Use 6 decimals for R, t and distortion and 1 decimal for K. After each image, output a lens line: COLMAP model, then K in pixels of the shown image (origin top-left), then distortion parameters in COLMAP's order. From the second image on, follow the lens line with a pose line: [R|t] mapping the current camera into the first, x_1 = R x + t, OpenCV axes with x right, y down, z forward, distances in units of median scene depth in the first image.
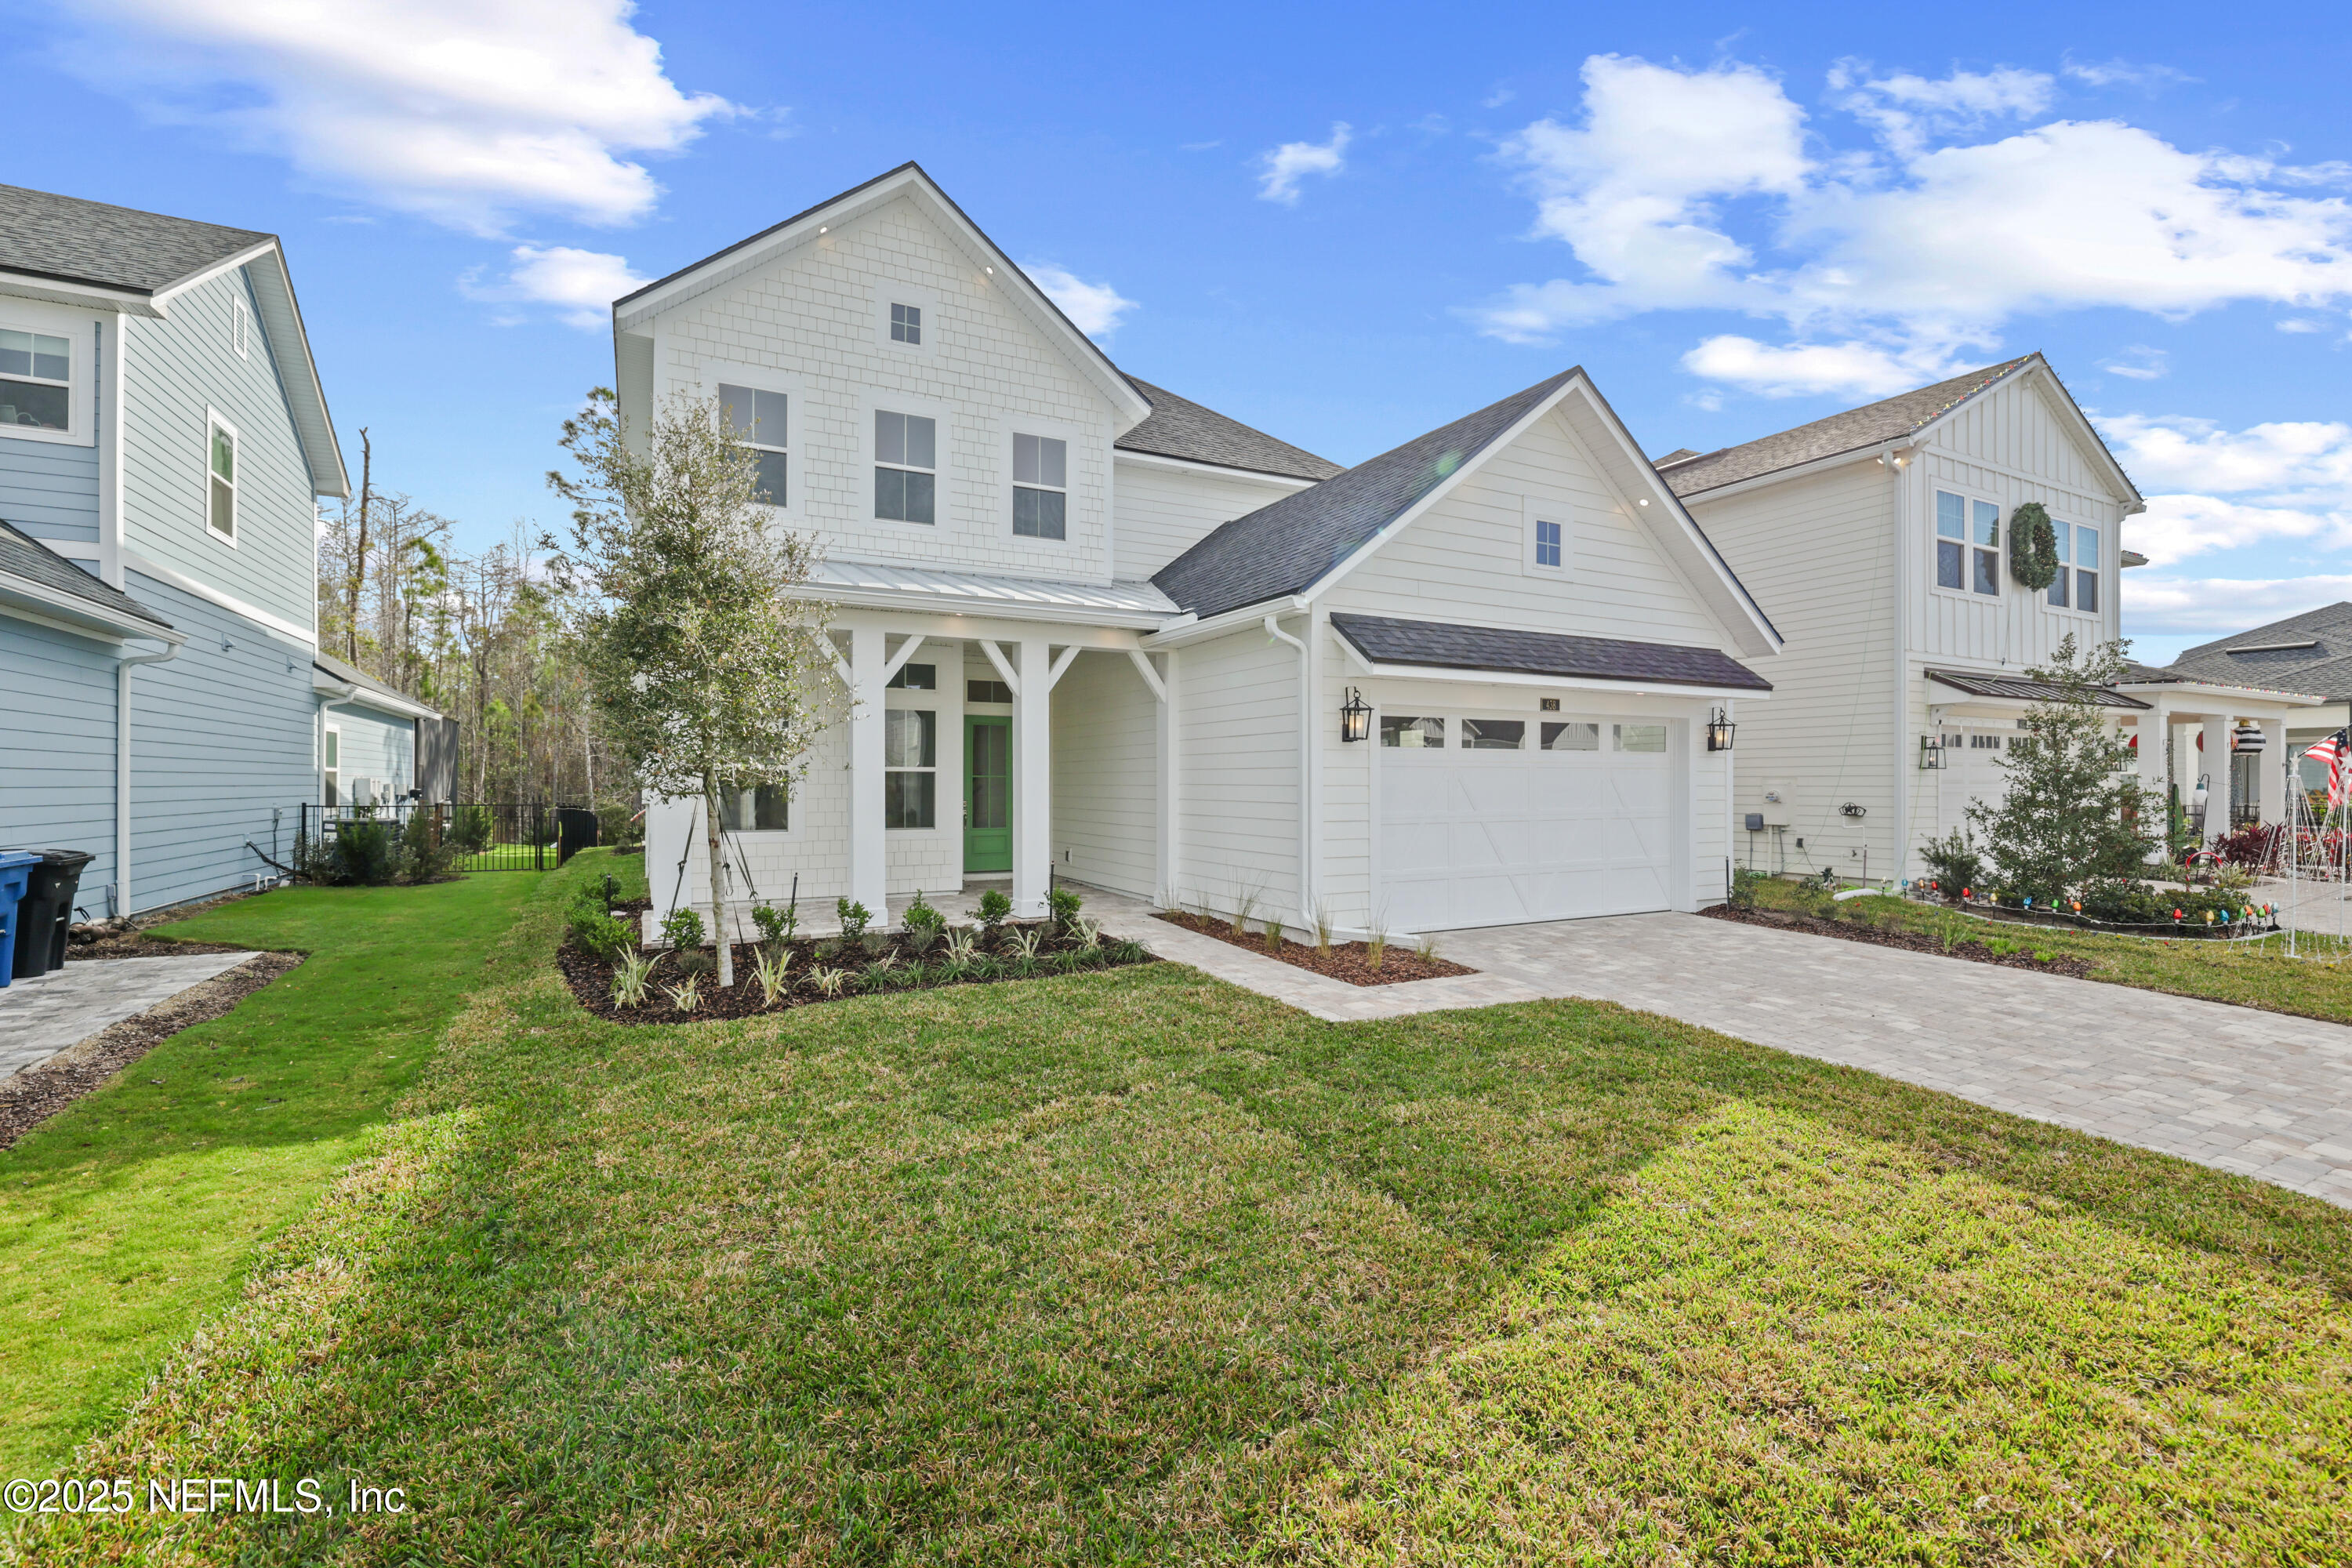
lens RADIAL K [[1004.9, 0, 1155.5], [0, 1004.9, 779.5], [0, 0, 1]] dist [-0.000486, -0.000326]
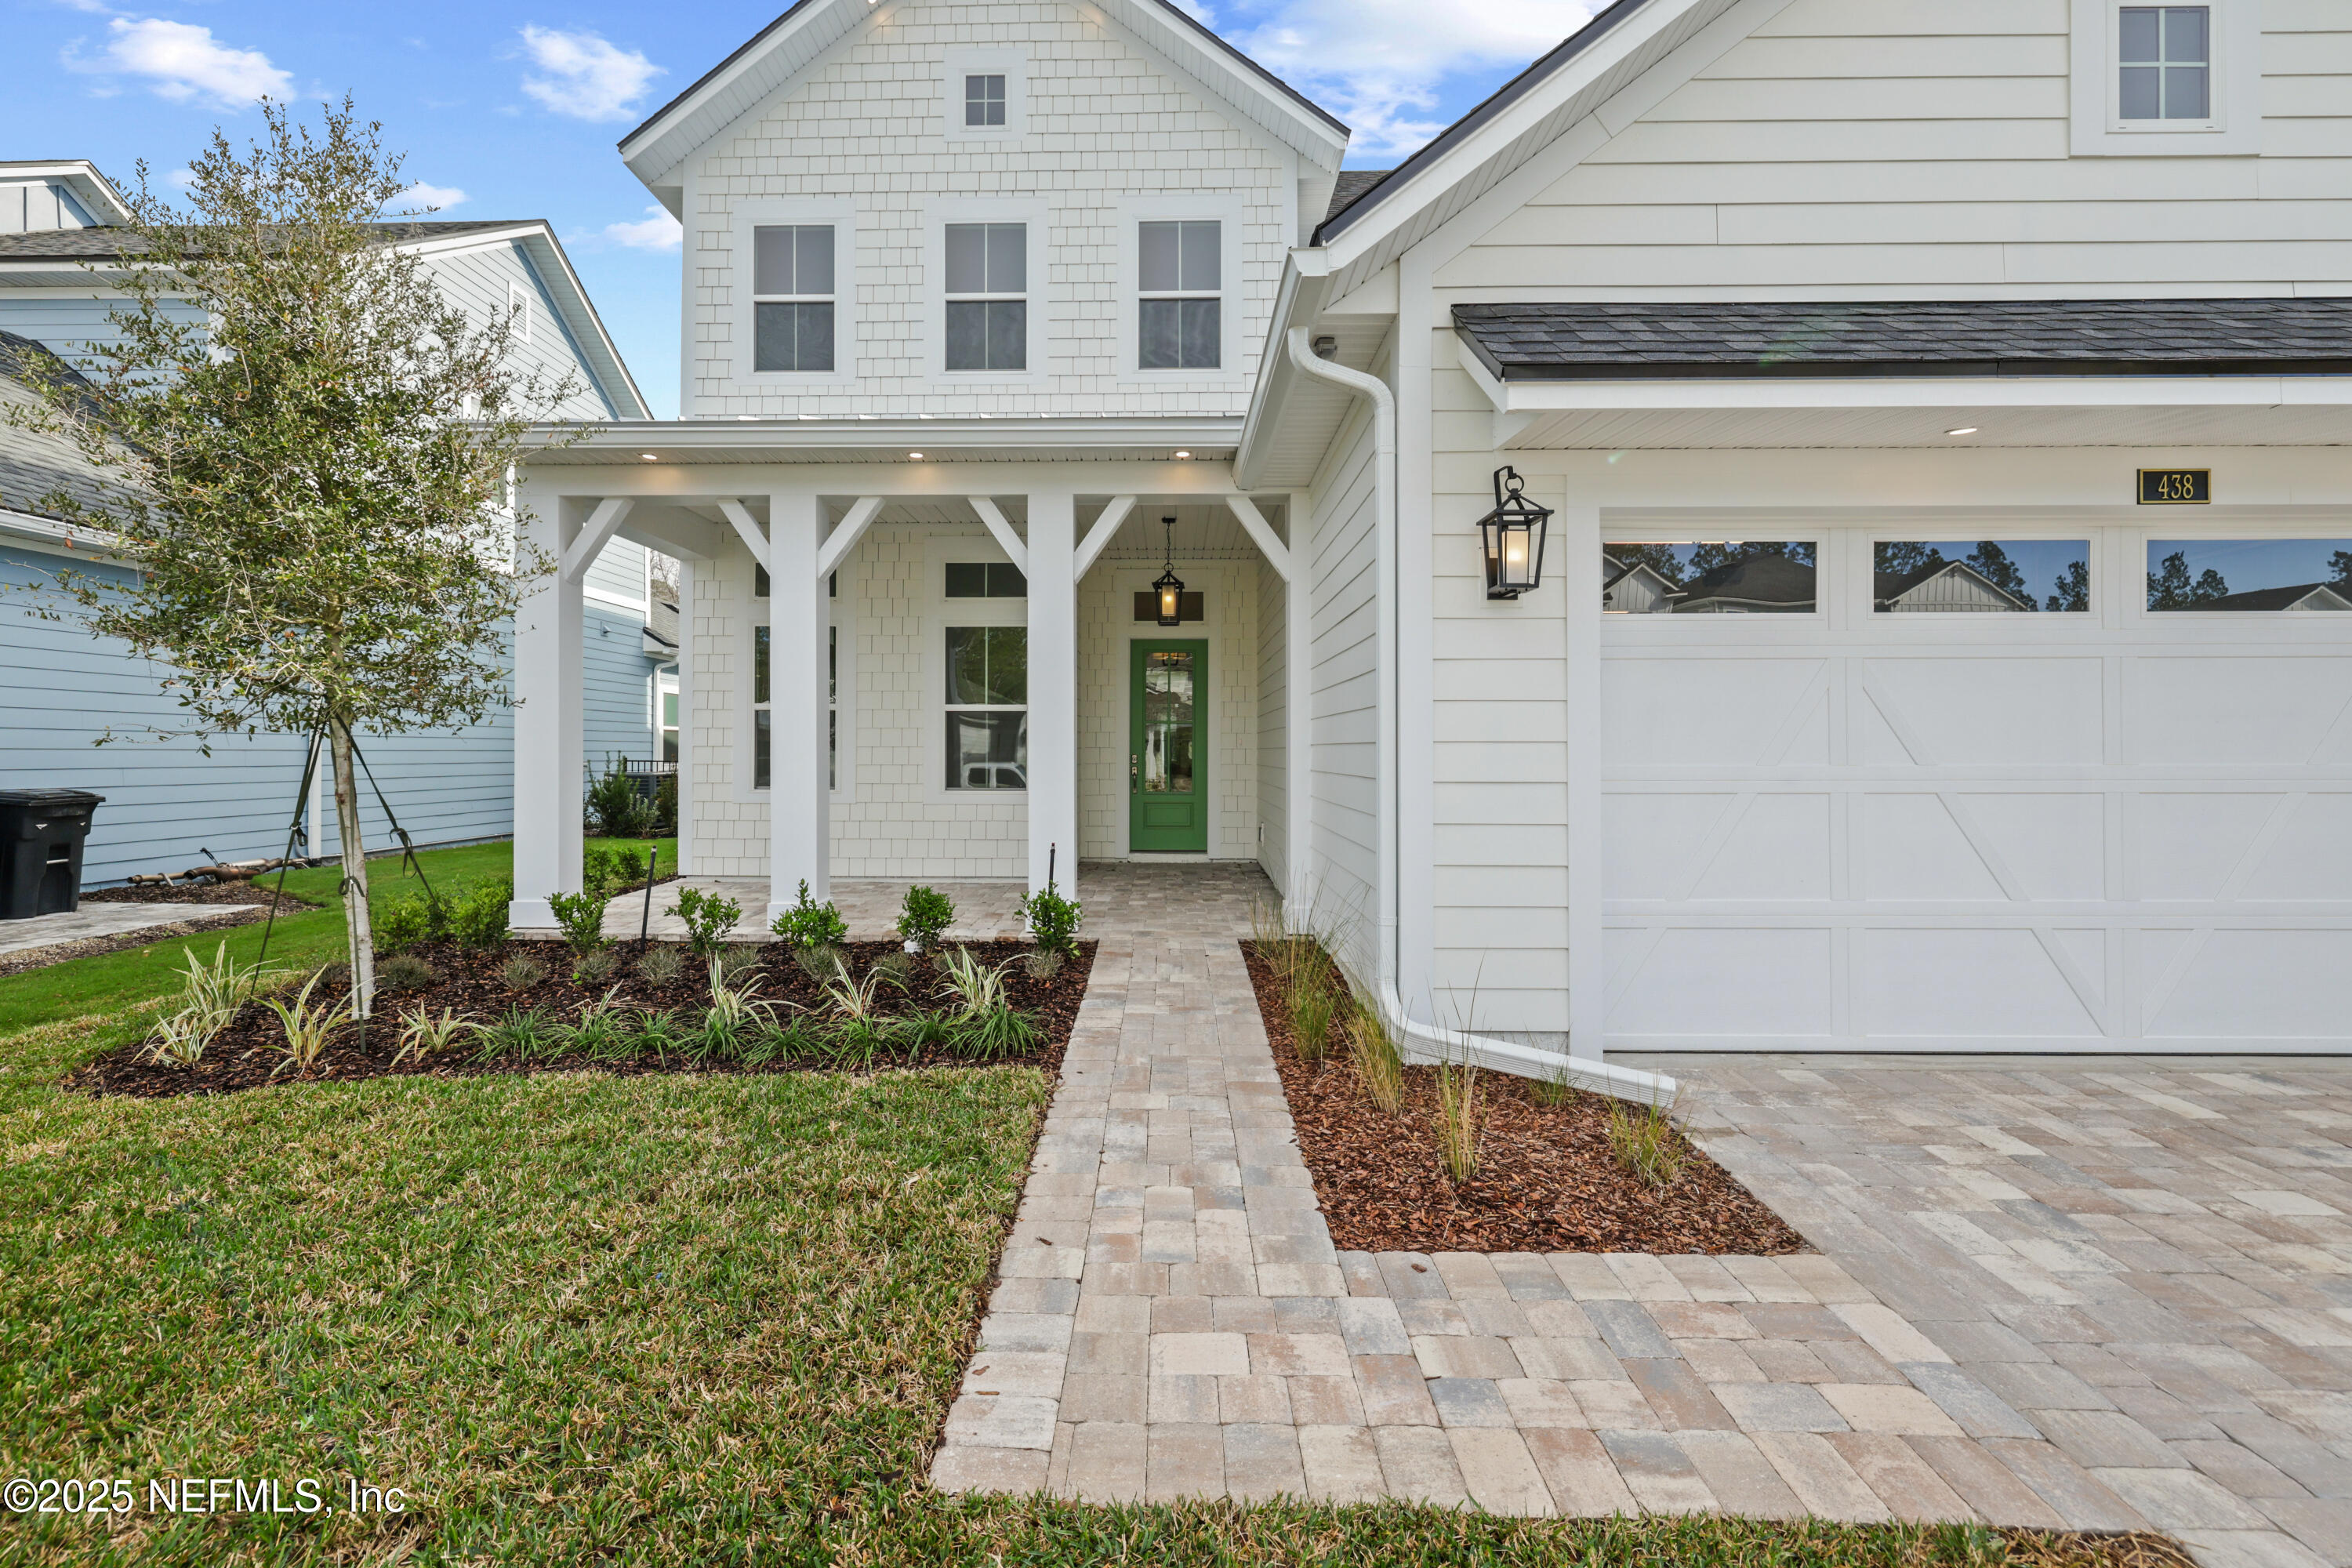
lens RADIAL K [[992.4, 0, 1144.9], [0, 992.4, 748.1], [0, 0, 1]] dist [0.000626, -0.000063]
pose [[0.880798, -0.001689, -0.473490, 0.201281], [0.000660, 0.999997, -0.002339, 0.021468], [0.473492, 0.001747, 0.880796, 0.429781]]
